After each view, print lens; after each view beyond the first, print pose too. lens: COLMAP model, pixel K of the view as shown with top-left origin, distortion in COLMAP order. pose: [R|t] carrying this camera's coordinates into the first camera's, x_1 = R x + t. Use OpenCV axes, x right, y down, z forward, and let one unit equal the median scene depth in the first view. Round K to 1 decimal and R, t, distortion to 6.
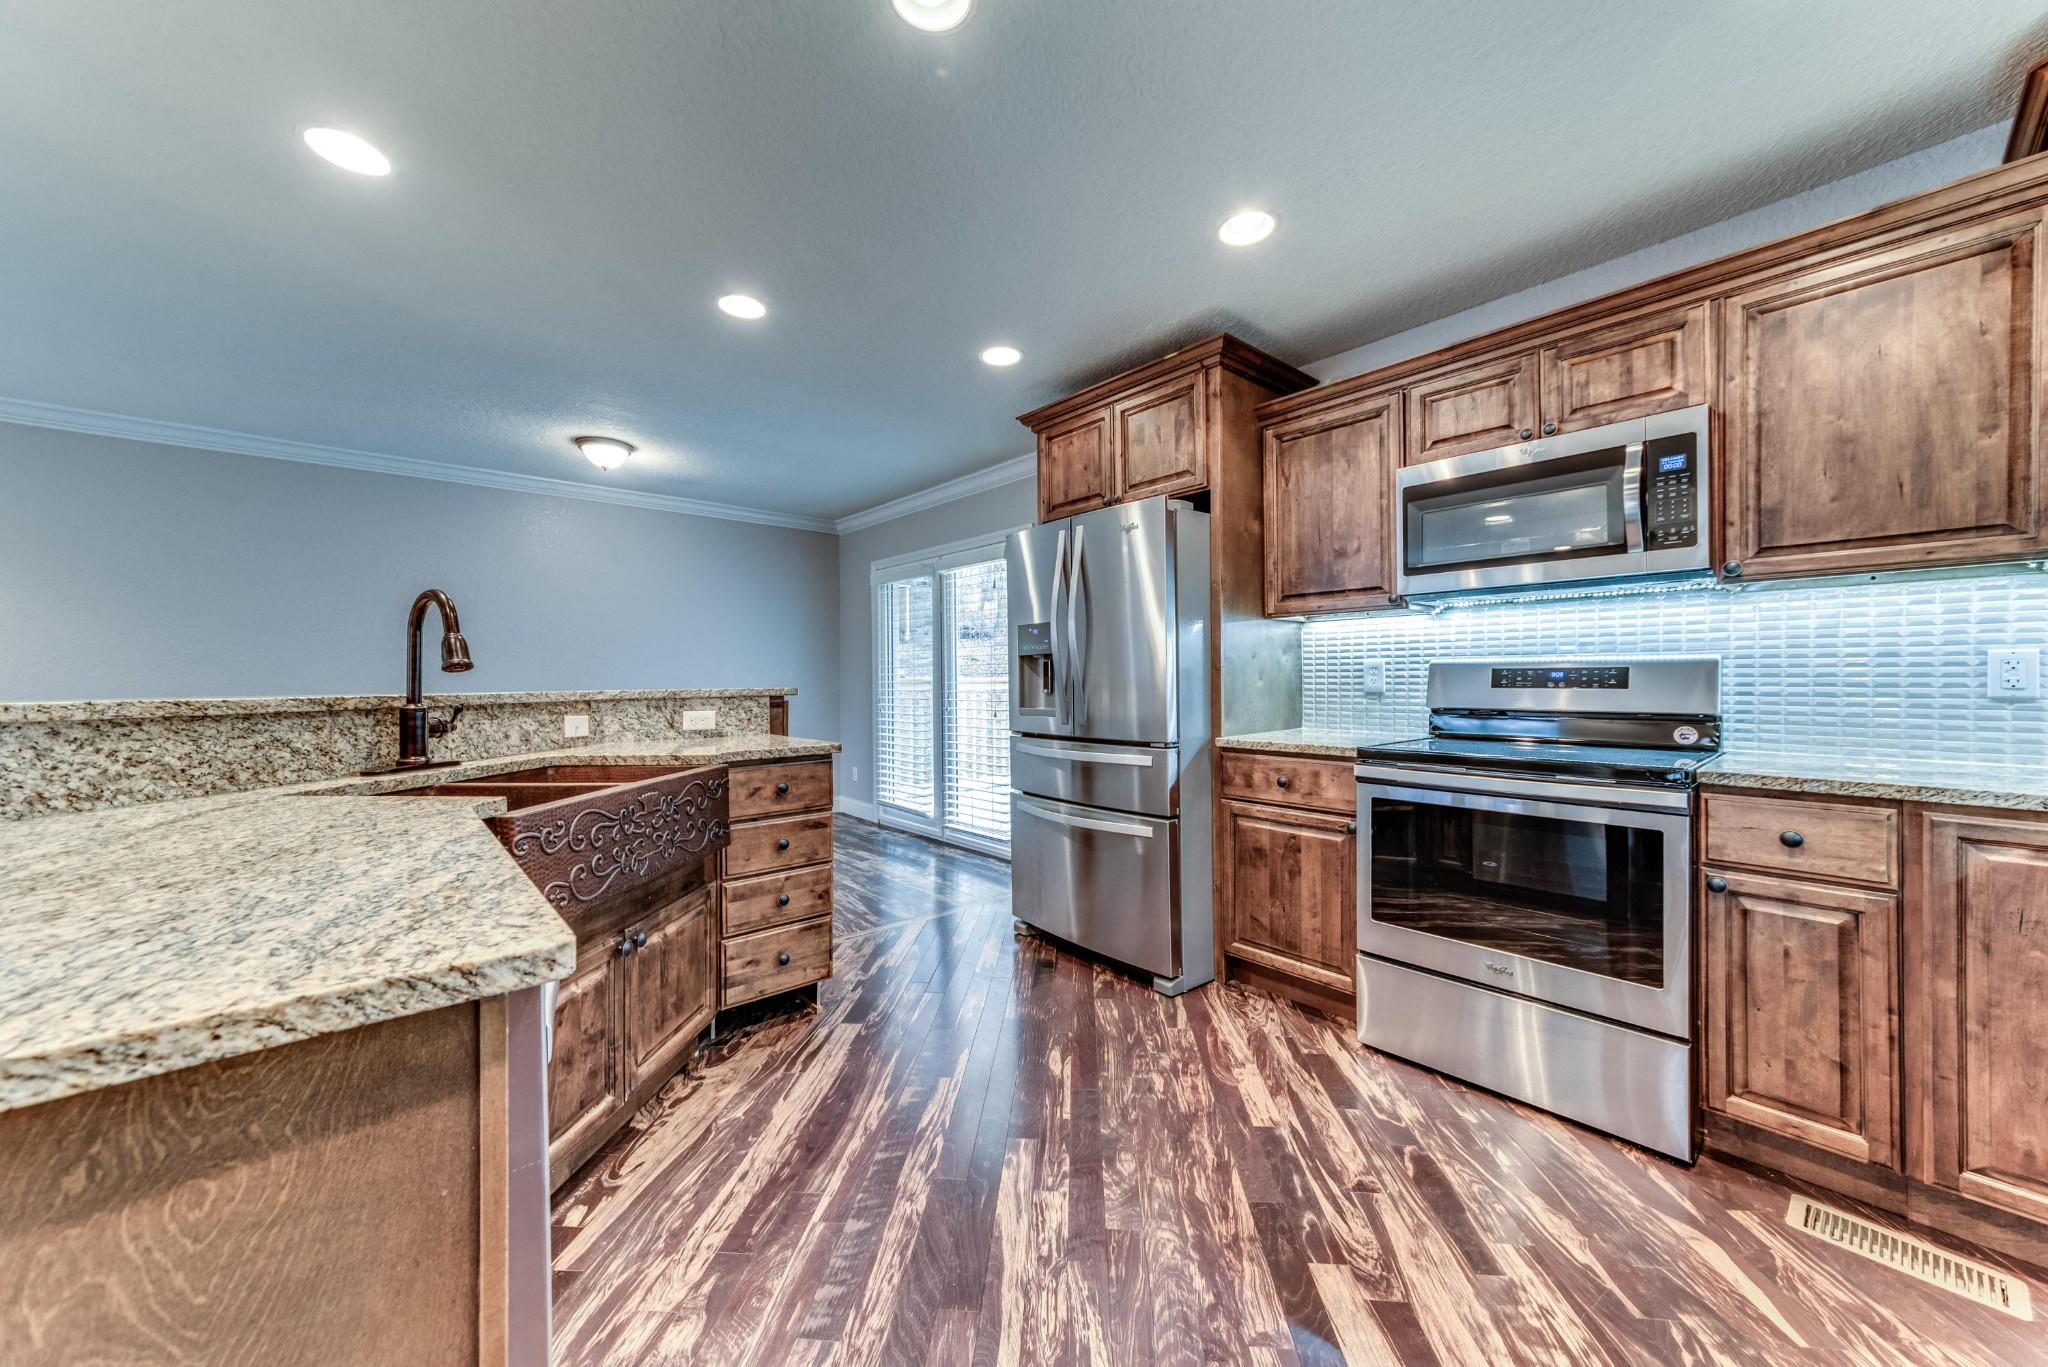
lens RADIAL K [[755.1, 0, 1027.7], [0, 755.1, 680.7], [0, 0, 1]] dist [0.000757, 0.005018]
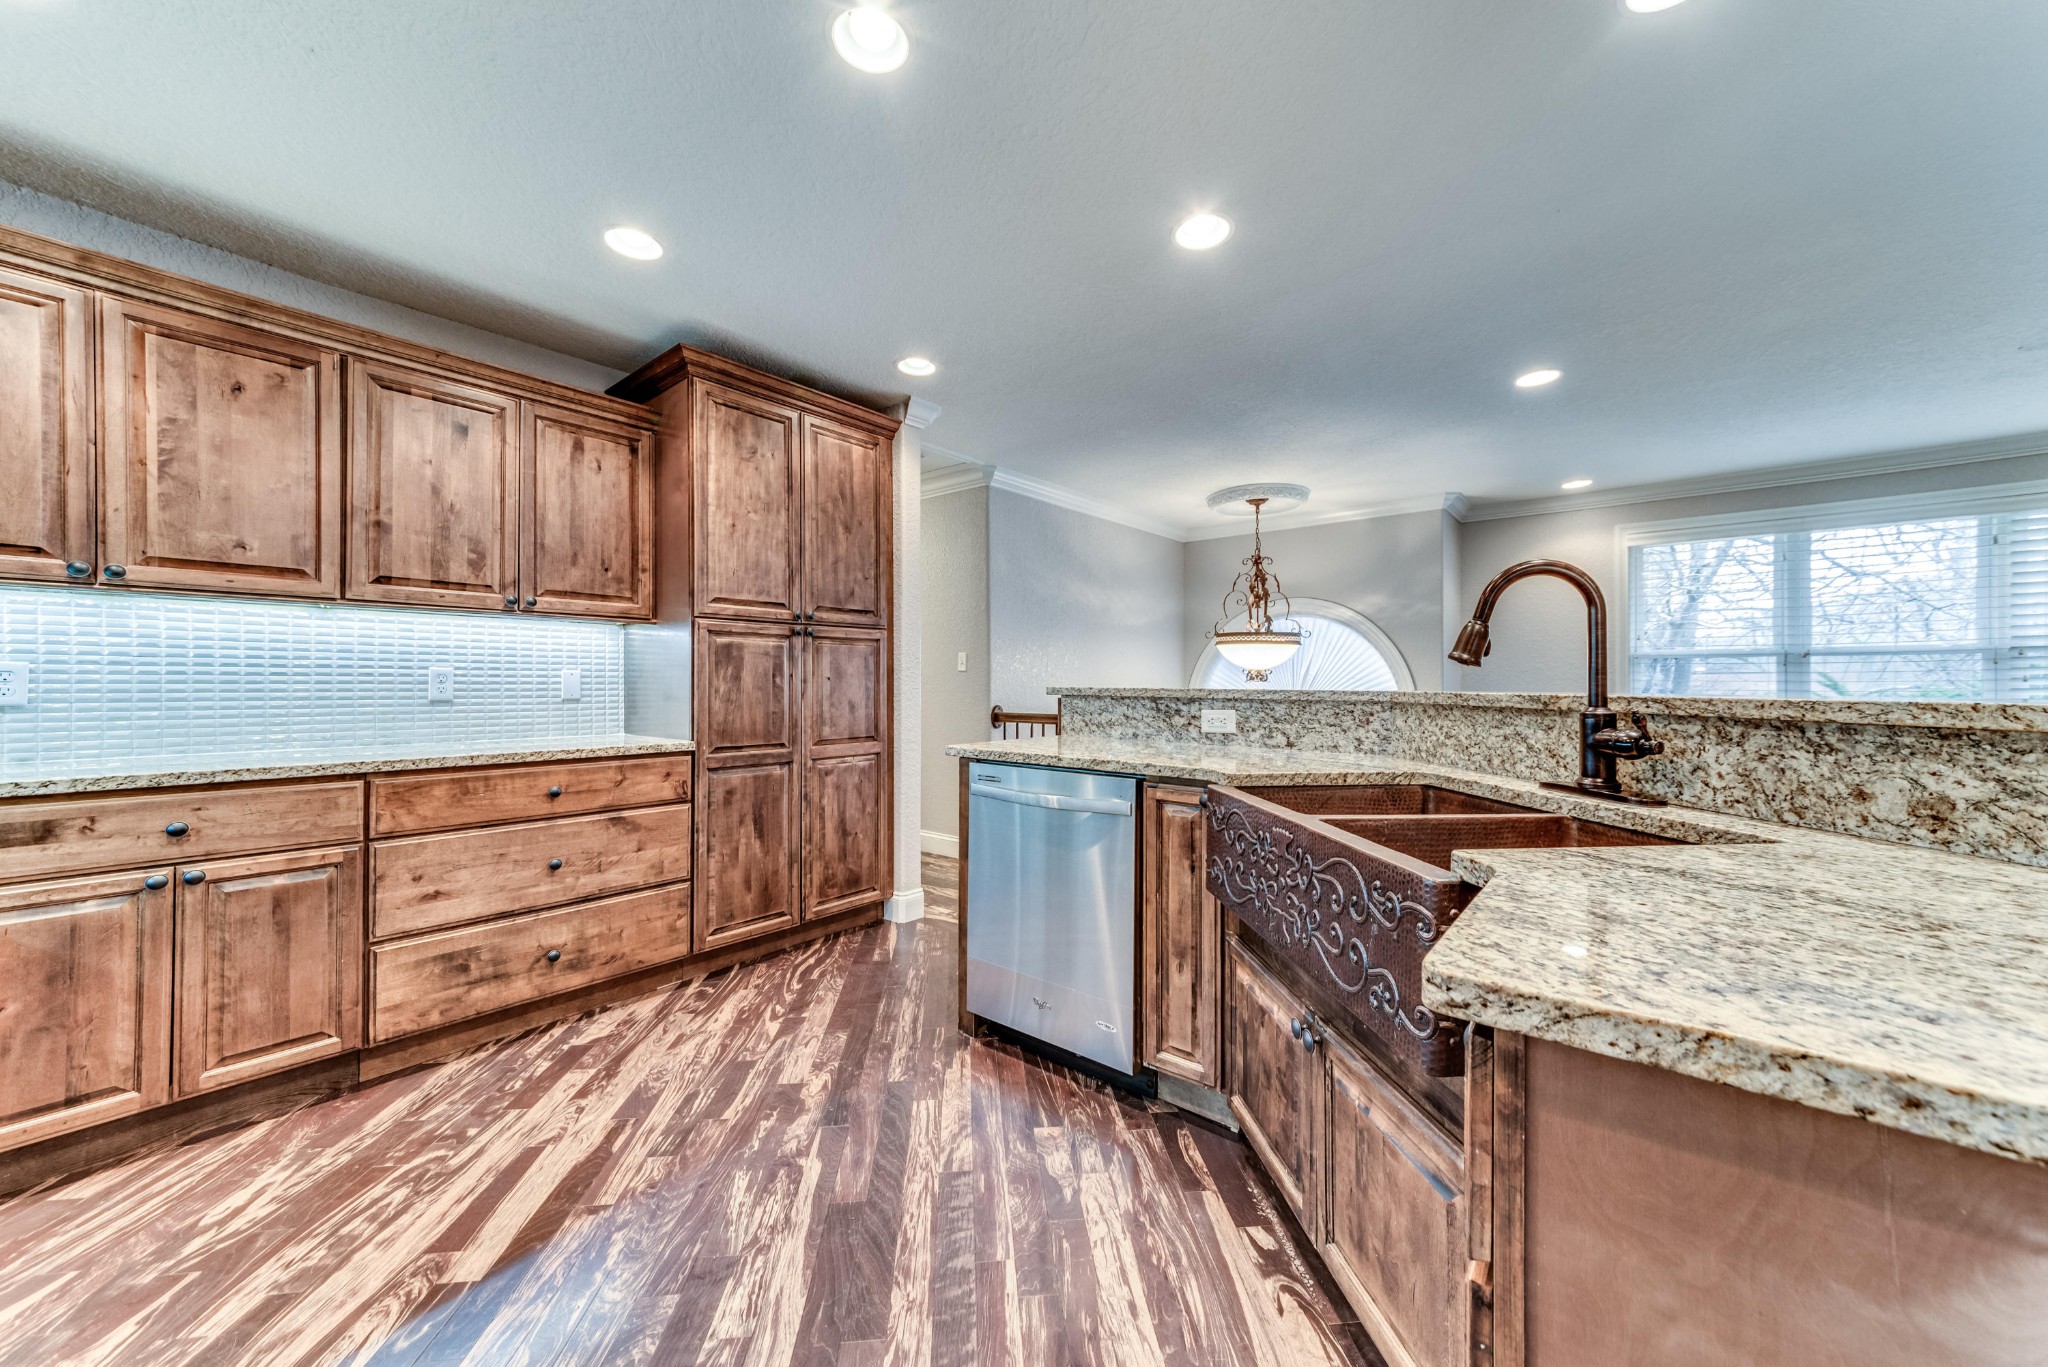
lens RADIAL K [[755.1, 0, 1027.7], [0, 755.1, 680.7], [0, 0, 1]] dist [0.000757, 0.005018]
pose [[-0.986593, 0.002493, -0.163180, -0.125767], [0.002654, 0.999996, -0.000768, 0.003206], [0.163177, -0.001191, -0.986596, 1.573660]]
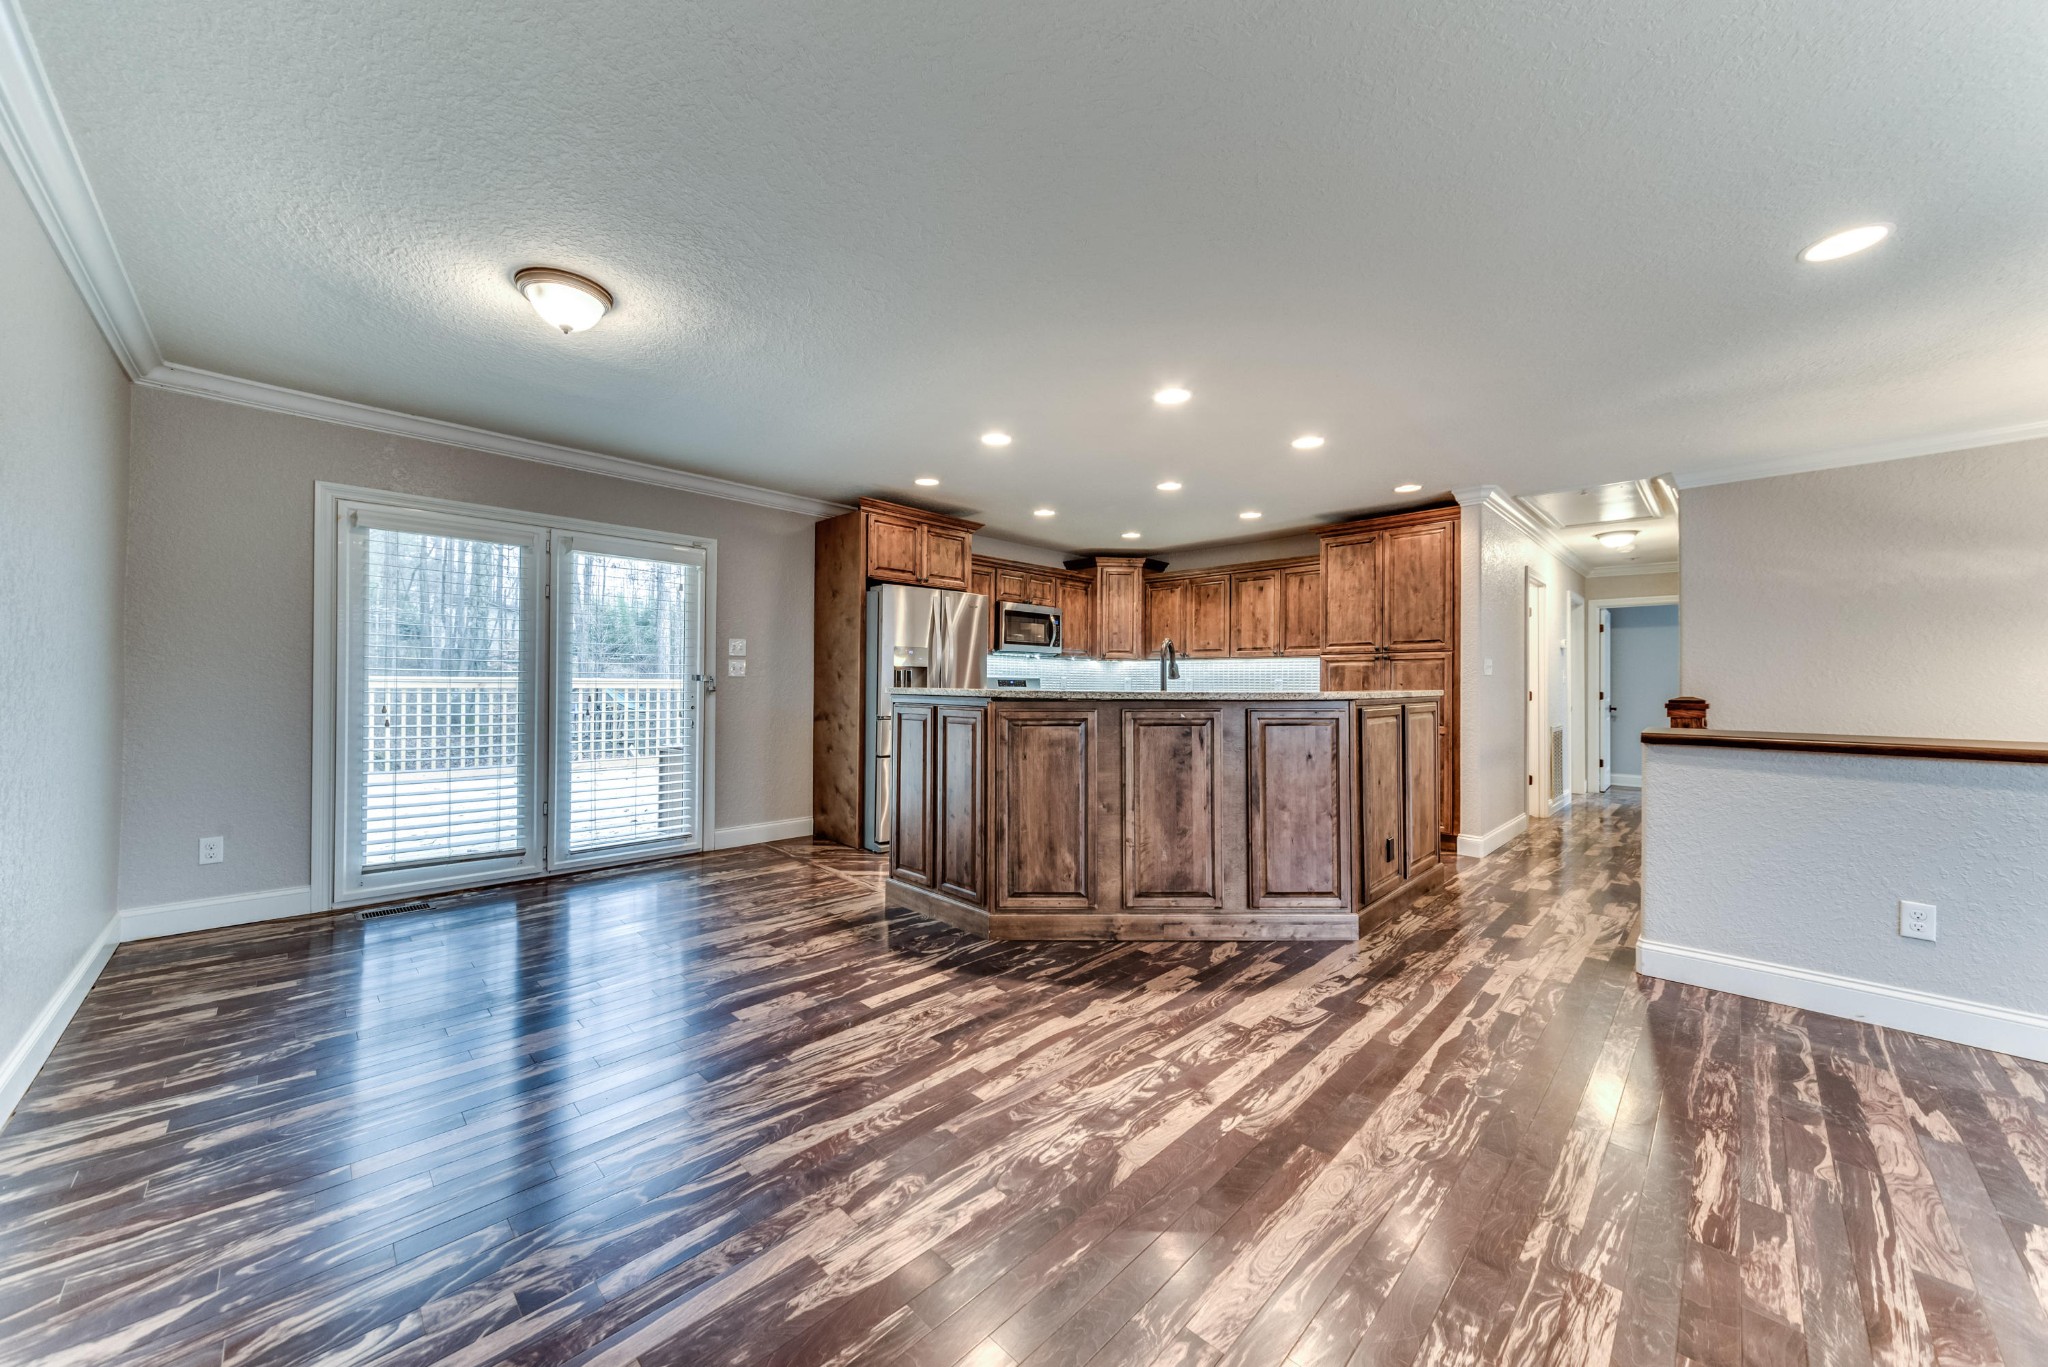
lens RADIAL K [[755.1, 0, 1027.7], [0, 755.1, 680.7], [0, 0, 1]] dist [0.000757, 0.005018]
pose [[-0.091410, 0.009900, 0.995764, -2.647144], [-0.003594, 0.999941, -0.010272, 0.019025], [-0.995807, -0.004518, -0.091370, 1.480894]]
